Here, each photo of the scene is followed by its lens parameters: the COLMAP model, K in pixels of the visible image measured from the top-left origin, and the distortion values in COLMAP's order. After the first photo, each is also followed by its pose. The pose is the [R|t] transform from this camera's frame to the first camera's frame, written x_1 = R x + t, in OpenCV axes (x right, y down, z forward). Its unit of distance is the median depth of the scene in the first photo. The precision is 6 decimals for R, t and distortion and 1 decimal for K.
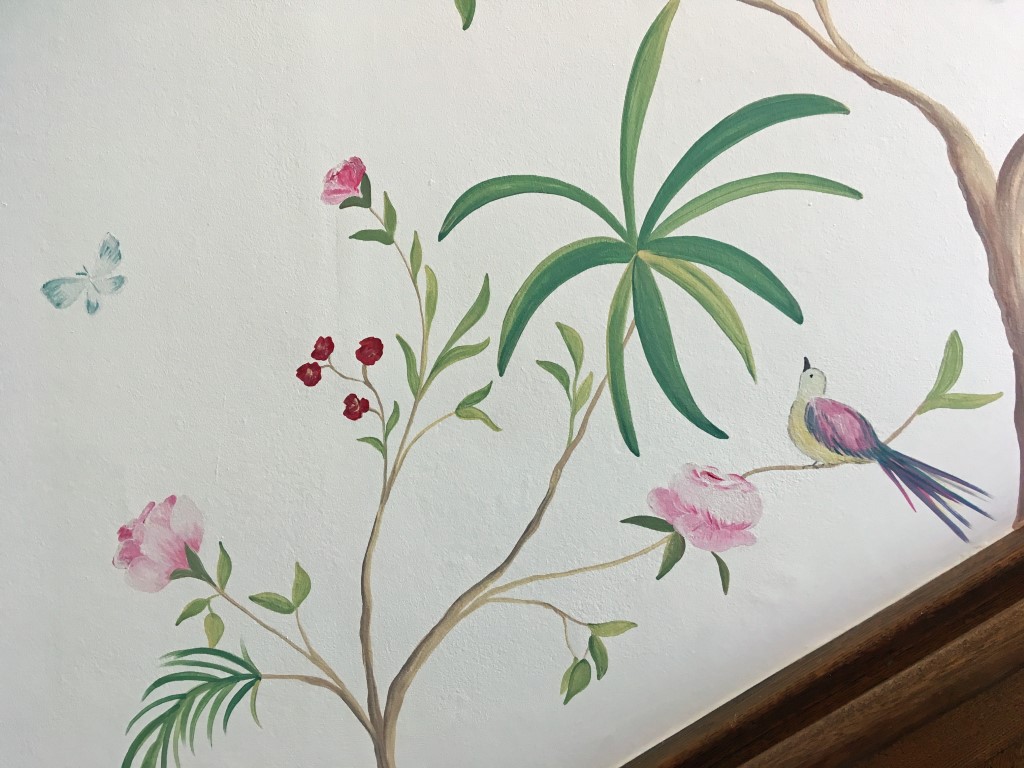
lens RADIAL K [[863.4, 0, 514.4], [0, 863.4, 391.5], [0, 0, 1]] dist [0.117459, -0.169469]
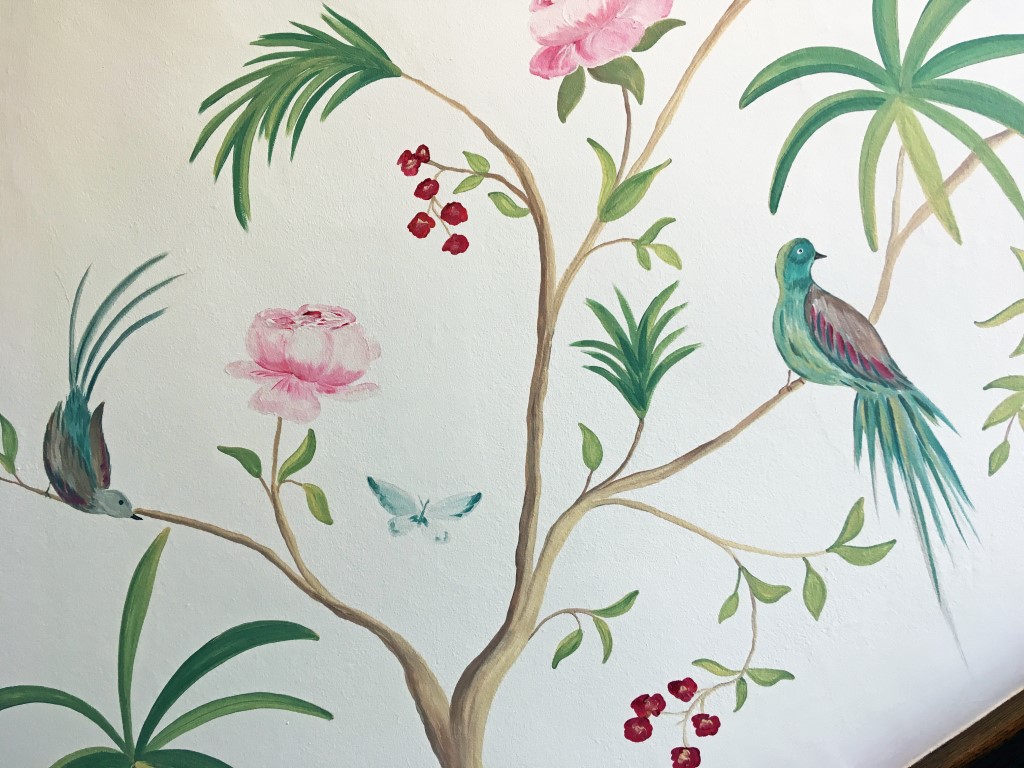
lens RADIAL K [[863.4, 0, 514.6], [0, 863.4, 382.4], [0, 0, 1]] dist [0.117459, -0.169469]
pose [[0.999884, -0.015155, 0.001733, 0.587911], [0.015252, 0.991704, -0.127631, -0.460076], [0.000216, 0.127643, 0.991820, -0.104070]]
